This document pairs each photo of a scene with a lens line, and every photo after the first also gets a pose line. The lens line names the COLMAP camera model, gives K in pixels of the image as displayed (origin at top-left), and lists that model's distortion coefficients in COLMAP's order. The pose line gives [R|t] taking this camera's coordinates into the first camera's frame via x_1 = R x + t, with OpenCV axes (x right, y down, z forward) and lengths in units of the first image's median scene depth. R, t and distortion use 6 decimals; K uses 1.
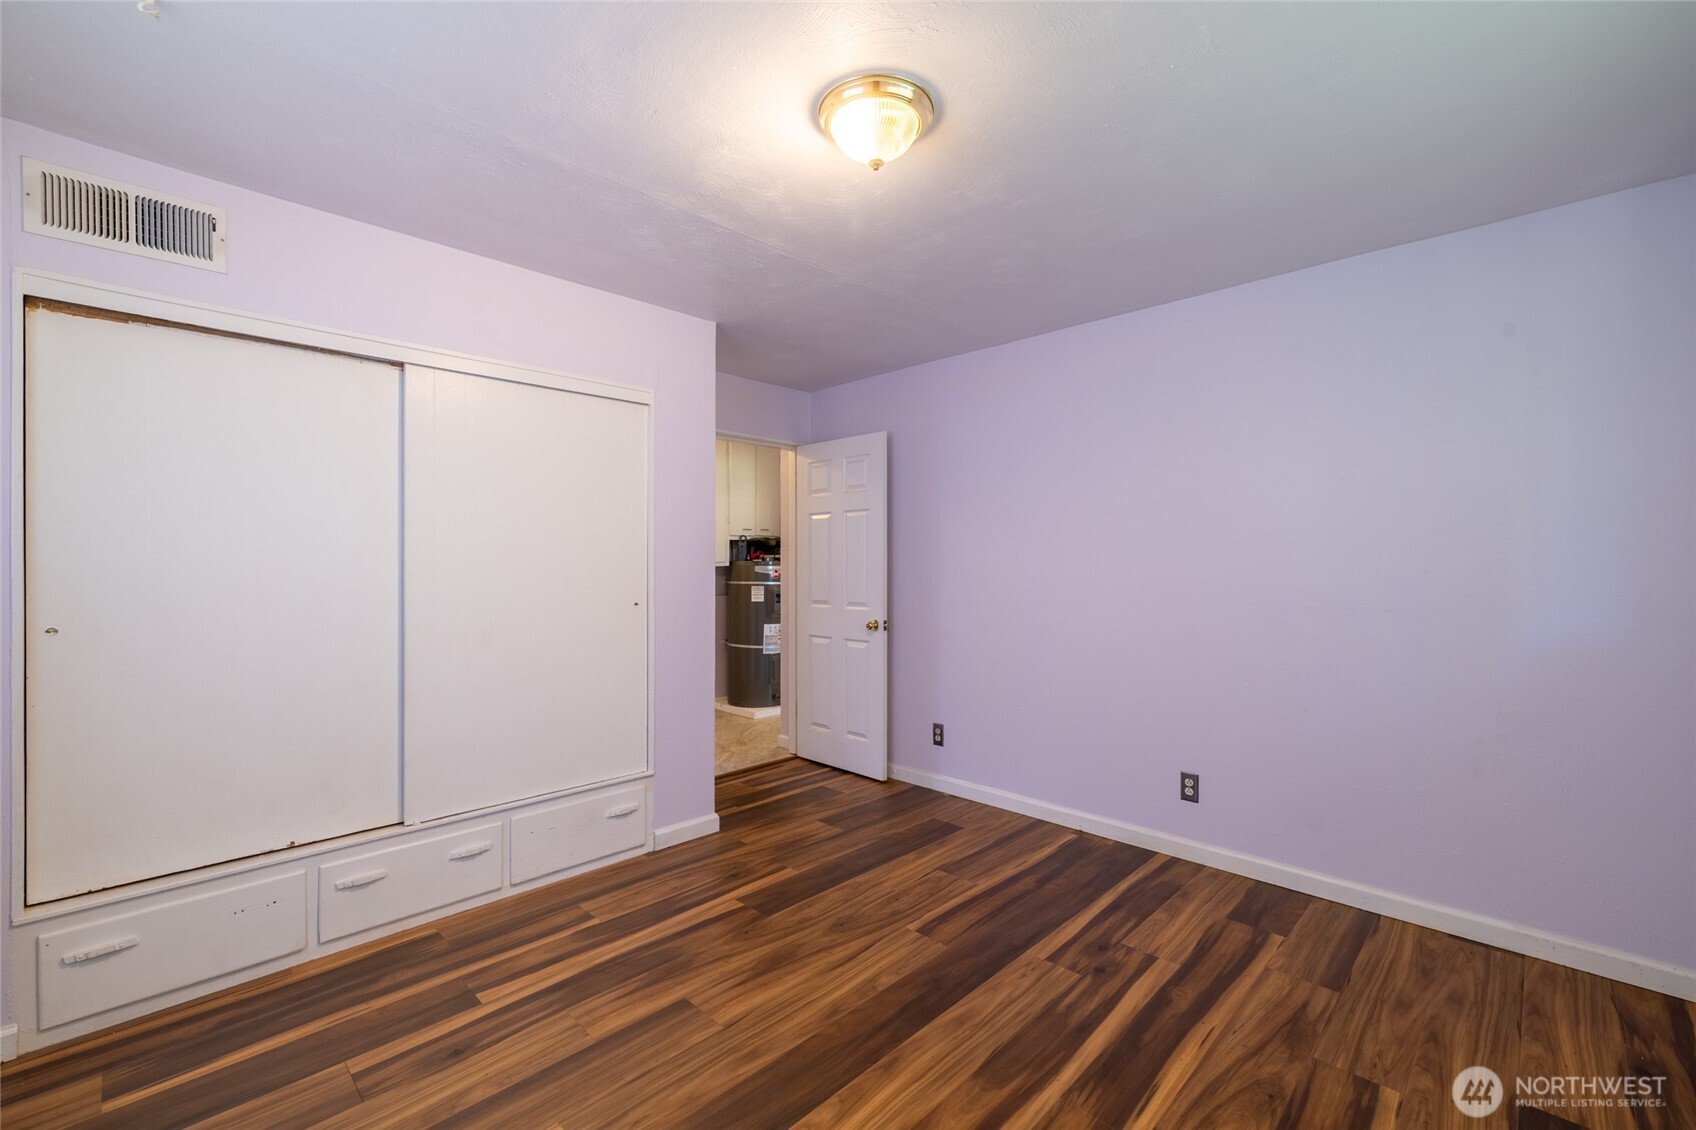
lens RADIAL K [[716.3, 0, 847.8], [0, 716.3, 560.5], [0, 0, 1]] dist [-0.001916, 0.000092]
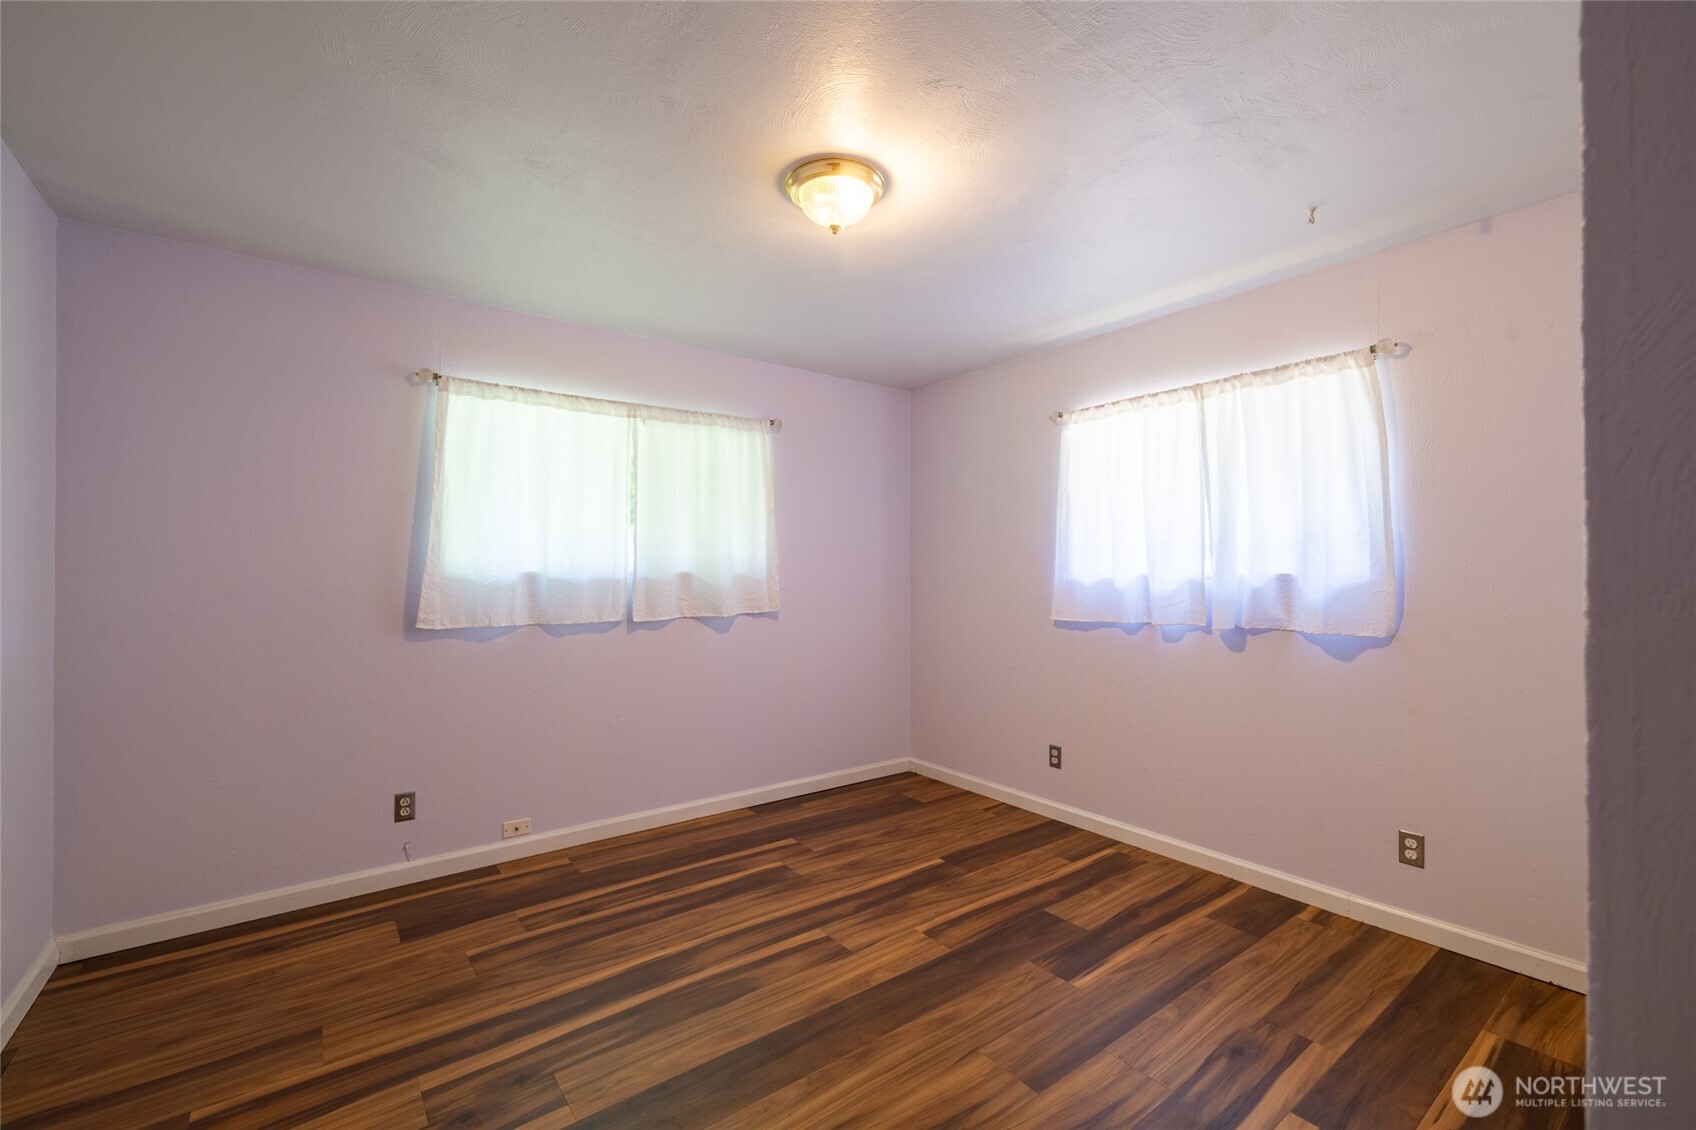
lens RADIAL K [[716.3, 0, 844.1], [0, 716.3, 568.7], [0, 0, 1]] dist [-0.001916, 0.000092]
pose [[-0.988819, -0.003274, 0.149086, -0.126086], [-0.004508, 0.999958, -0.007938, 0.010230], [-0.149053, -0.008522, -0.988792, 1.841127]]
